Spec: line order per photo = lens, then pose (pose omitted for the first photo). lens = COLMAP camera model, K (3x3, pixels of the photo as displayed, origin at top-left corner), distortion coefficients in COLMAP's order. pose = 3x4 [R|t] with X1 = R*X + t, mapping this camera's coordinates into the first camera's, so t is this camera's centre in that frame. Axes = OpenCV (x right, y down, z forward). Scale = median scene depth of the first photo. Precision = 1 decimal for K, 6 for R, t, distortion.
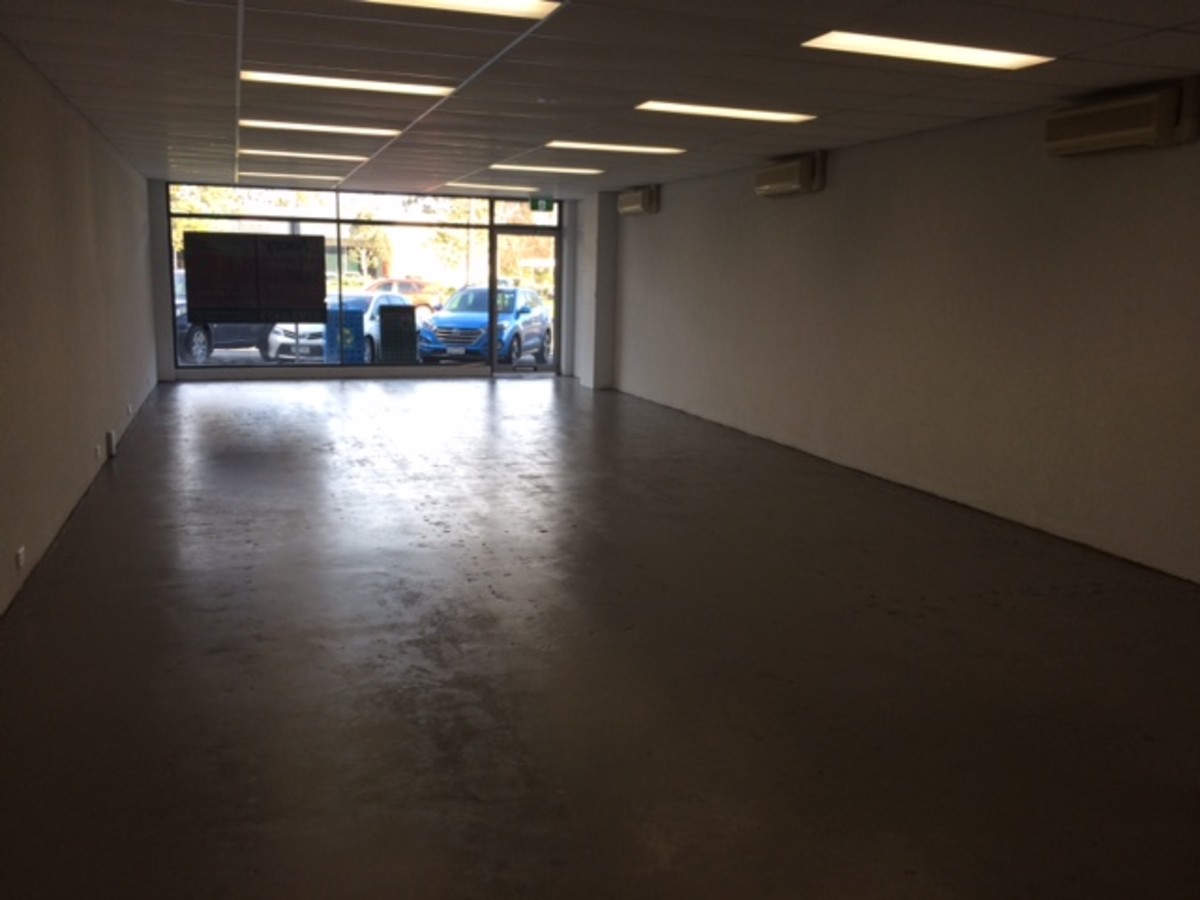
lens RADIAL K [[1015.8, 0, 601.4], [0, 1015.8, 448.8], [0, 0, 1]] dist [0.051680, -0.072029]
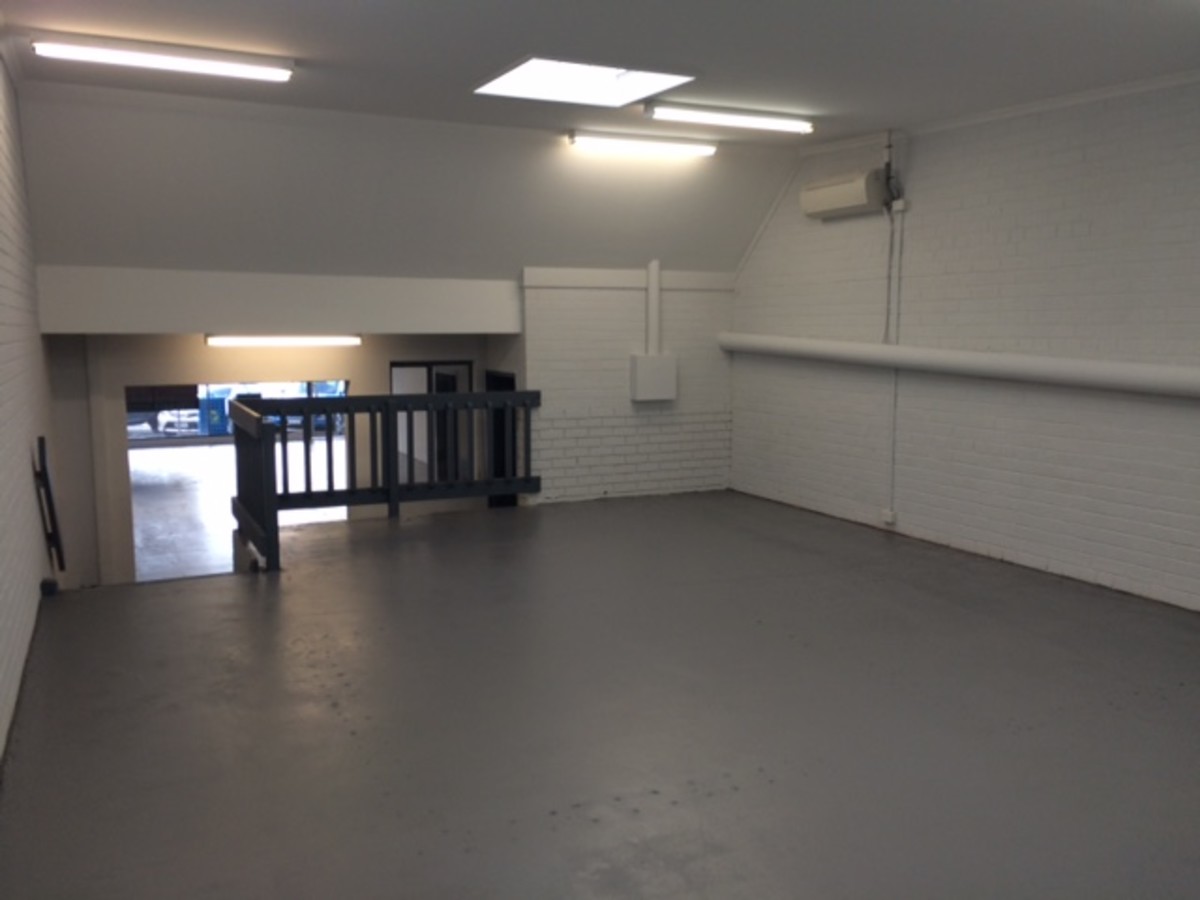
lens RADIAL K [[1015.8, 0, 600.1], [0, 1015.8, 451.1], [0, 0, 1]] dist [0.051680, -0.072029]
pose [[0.993417, -0.039588, 0.107499, 0.153921], [0.044846, 0.997890, -0.046942, 0.038444], [-0.105414, 0.051454, 0.993096, -0.558987]]
